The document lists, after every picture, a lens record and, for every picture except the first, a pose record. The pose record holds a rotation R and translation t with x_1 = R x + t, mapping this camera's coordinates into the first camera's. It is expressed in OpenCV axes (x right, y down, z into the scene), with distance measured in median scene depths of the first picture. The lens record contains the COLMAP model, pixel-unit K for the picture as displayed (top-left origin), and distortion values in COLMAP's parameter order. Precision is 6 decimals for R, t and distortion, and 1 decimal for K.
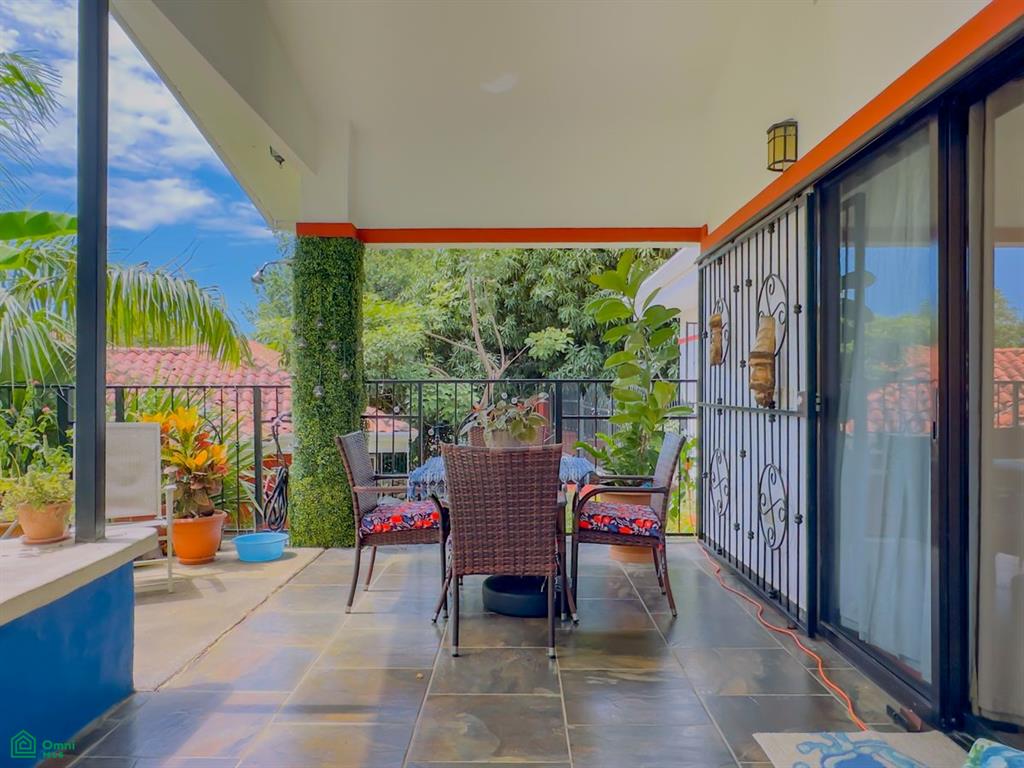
lens RADIAL K [[714.6, 0, 510.1], [0, 714.6, 384.8], [0, 0, 1]] dist [0.010074, 0.006168]
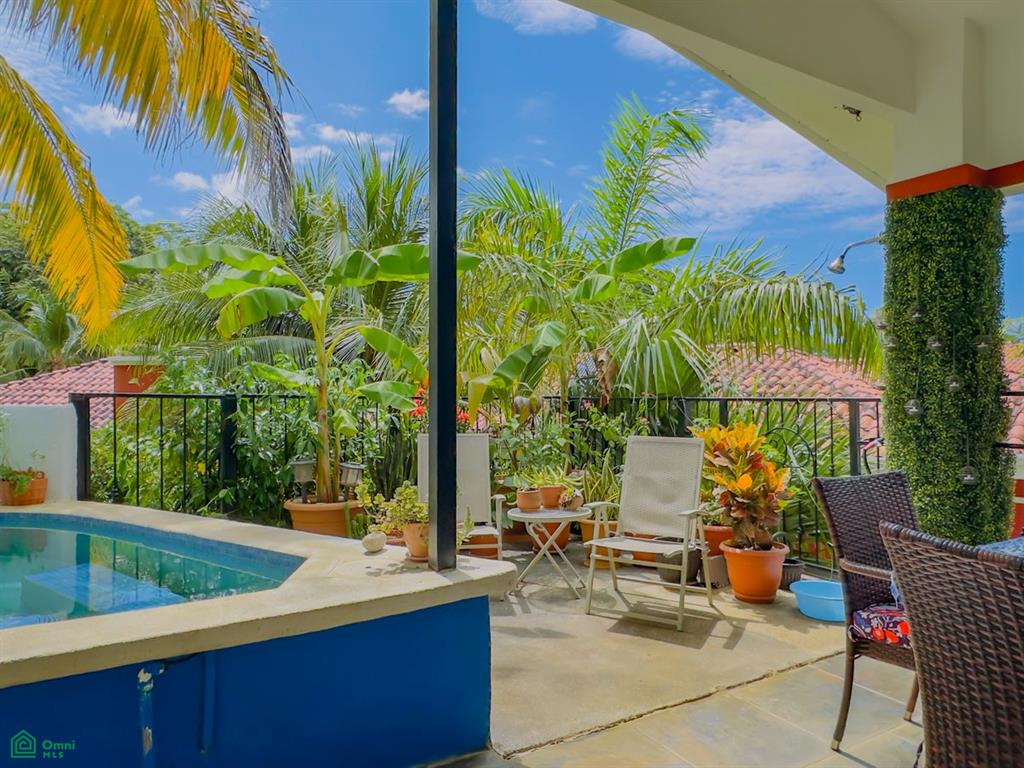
lens RADIAL K [[653.3, 0, 511.1], [0, 653.3, 389.8], [0, 0, 1]] dist [-0.010772, 0.000224]
pose [[0.508927, -0.008491, -0.860768, 0.094176], [0.003074, 0.999963, -0.008047, -0.004216], [0.860804, 0.001449, 0.508934, 0.304914]]
